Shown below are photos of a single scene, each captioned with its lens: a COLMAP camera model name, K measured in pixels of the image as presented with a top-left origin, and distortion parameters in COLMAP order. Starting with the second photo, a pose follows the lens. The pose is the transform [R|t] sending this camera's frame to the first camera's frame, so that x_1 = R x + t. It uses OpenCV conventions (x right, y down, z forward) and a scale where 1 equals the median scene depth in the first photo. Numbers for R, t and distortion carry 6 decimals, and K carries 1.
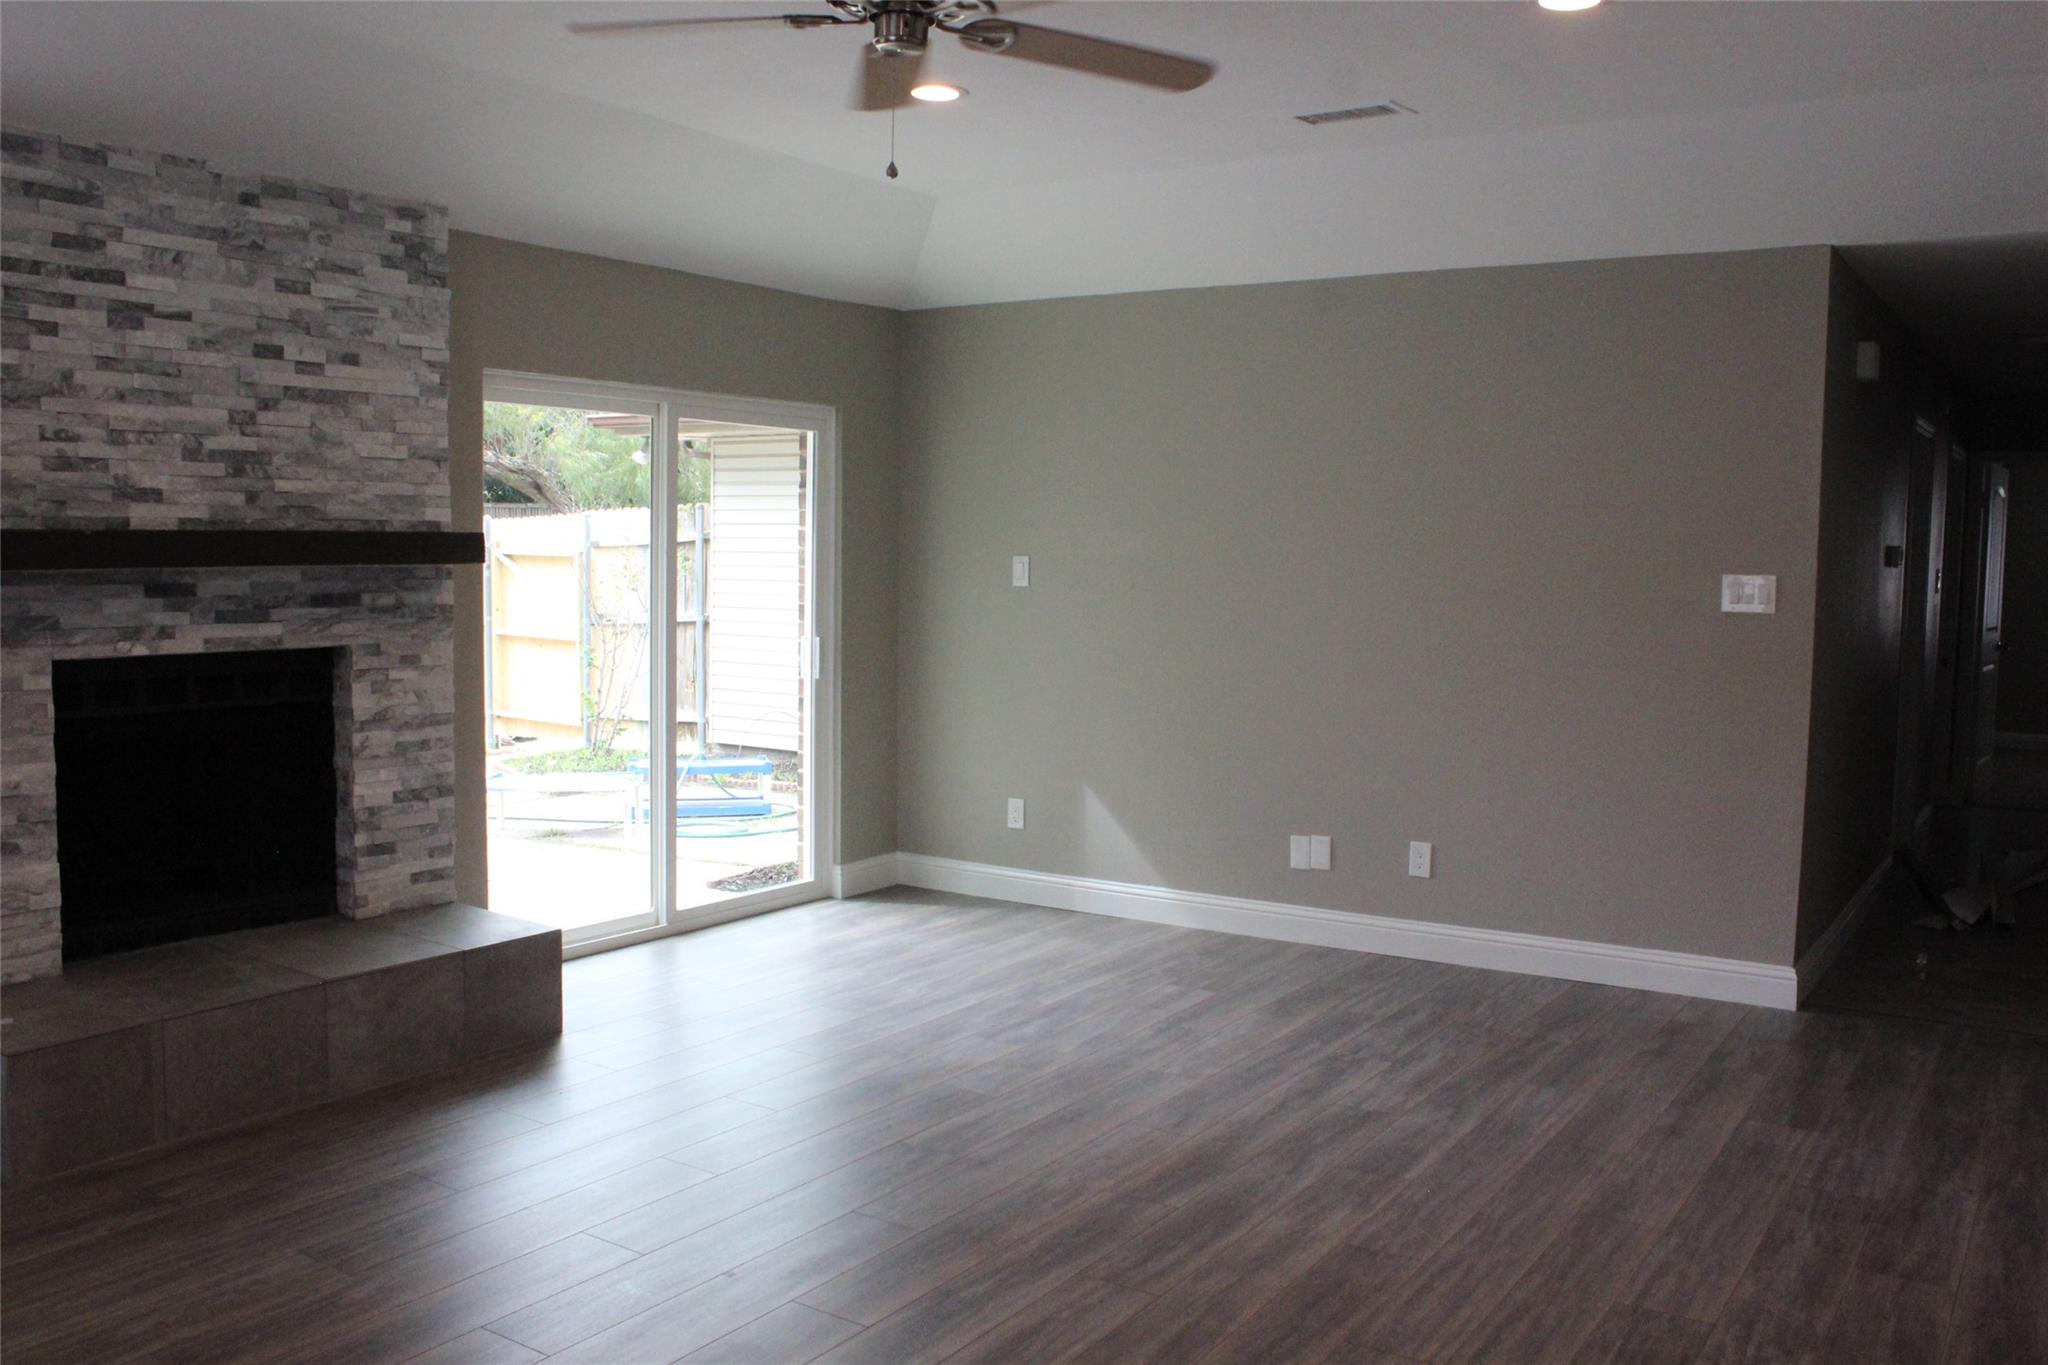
lens RADIAL K [[1689.6, 0, 1024.0], [0, 1689.6, 682.5], [0, 0, 1]] dist [-0.152344, 0.145212]
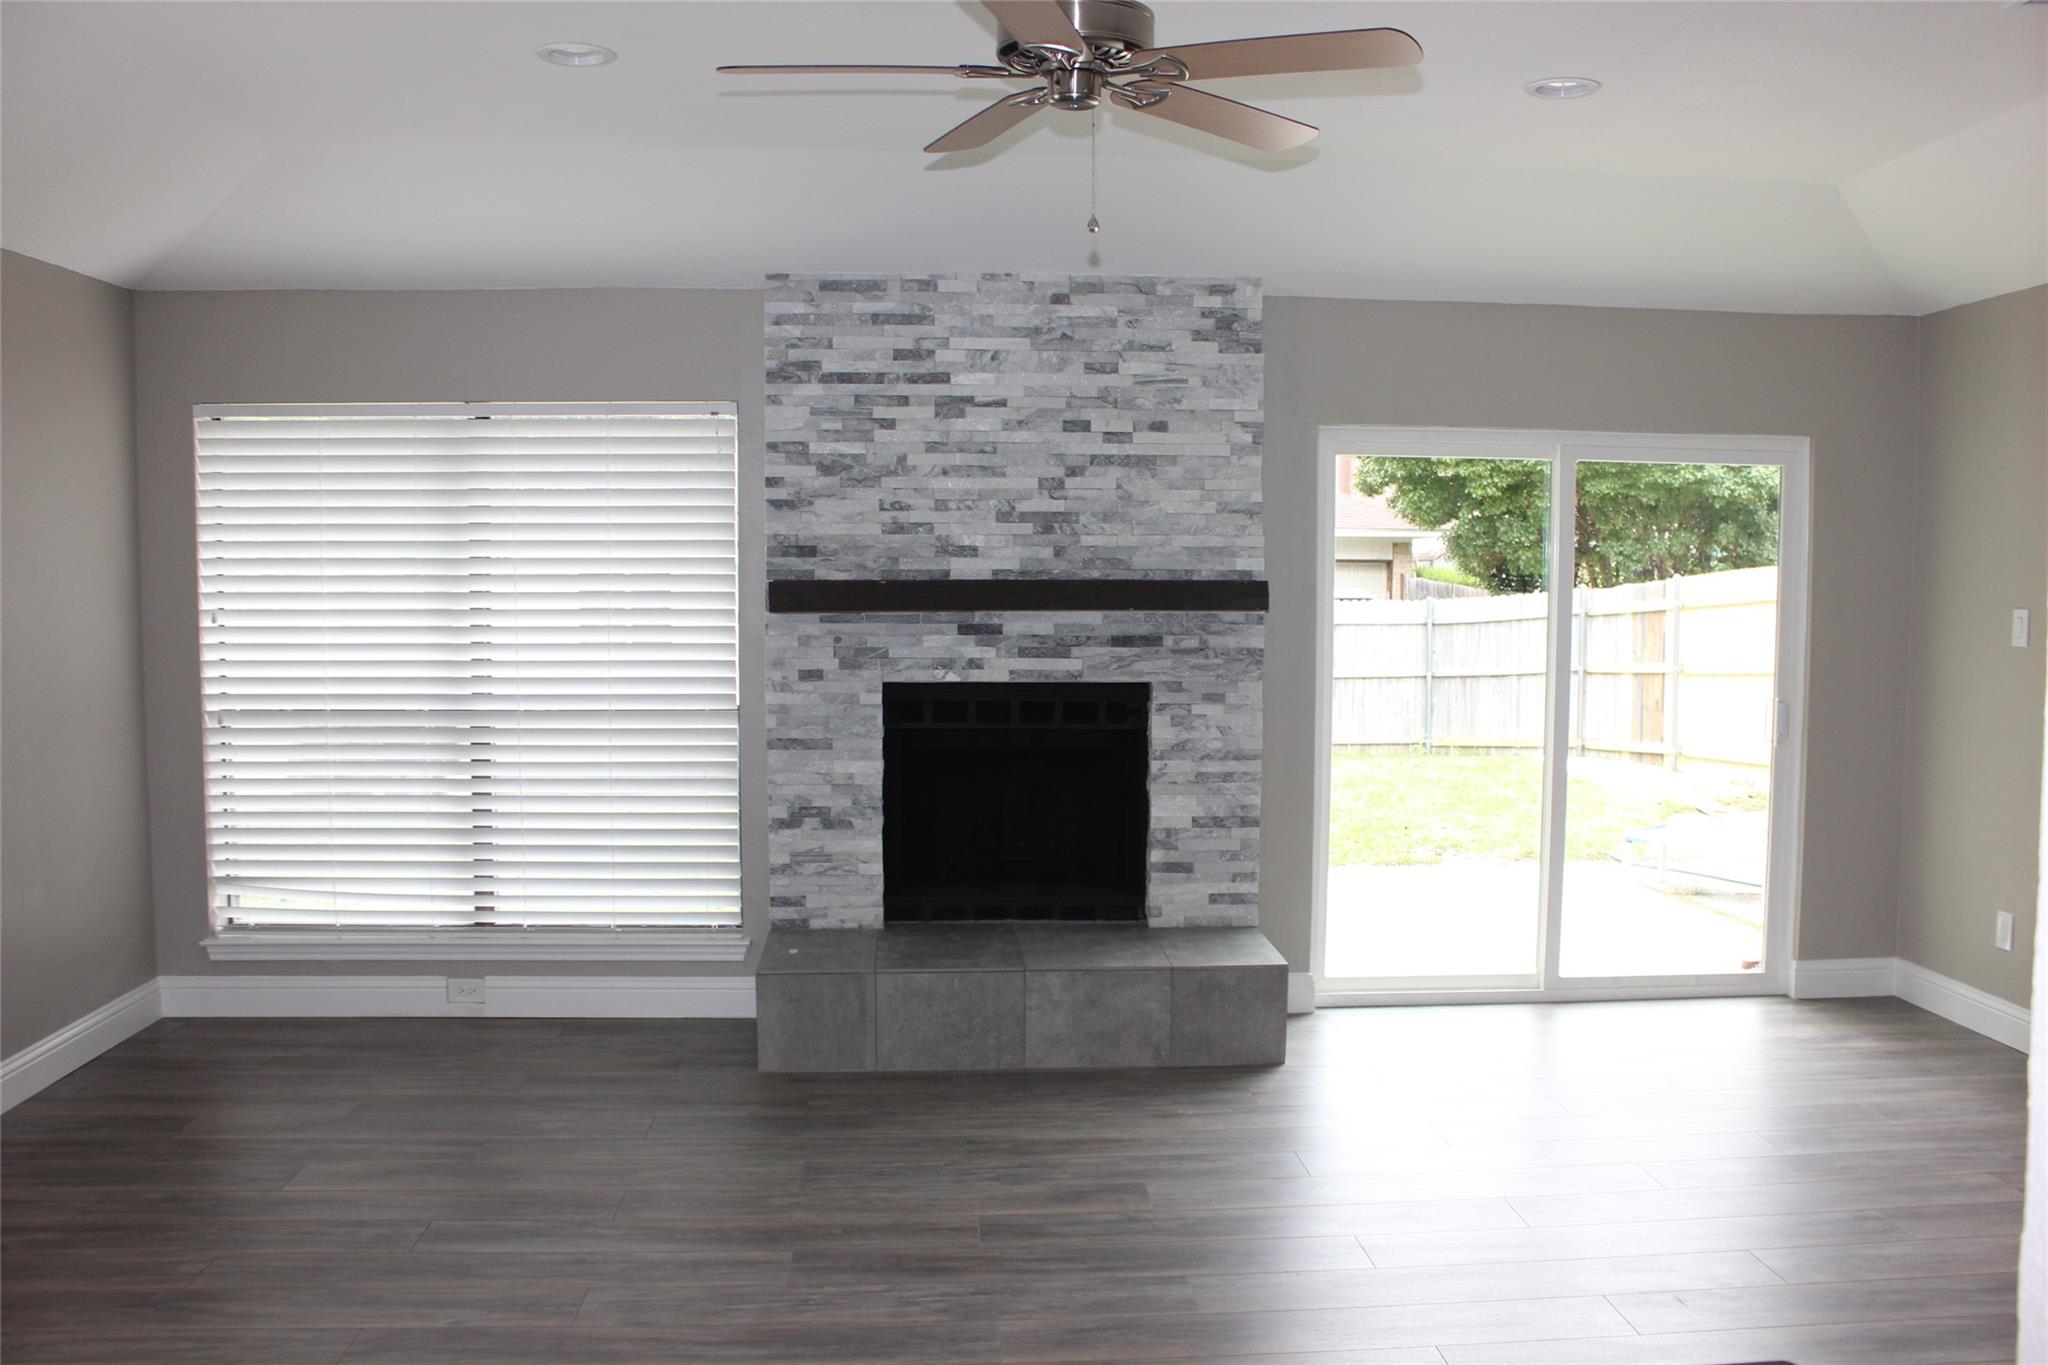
lens RADIAL K [[1689.6, 0, 1024.0], [0, 1689.6, 682.5], [0, 0, 1]] dist [-0.152344, 0.145212]
pose [[0.626456, 0.041153, -0.778369, 0.455117], [-0.059967, 0.998190, 0.004513, -0.023291], [0.777146, 0.043849, 0.627790, 0.229617]]
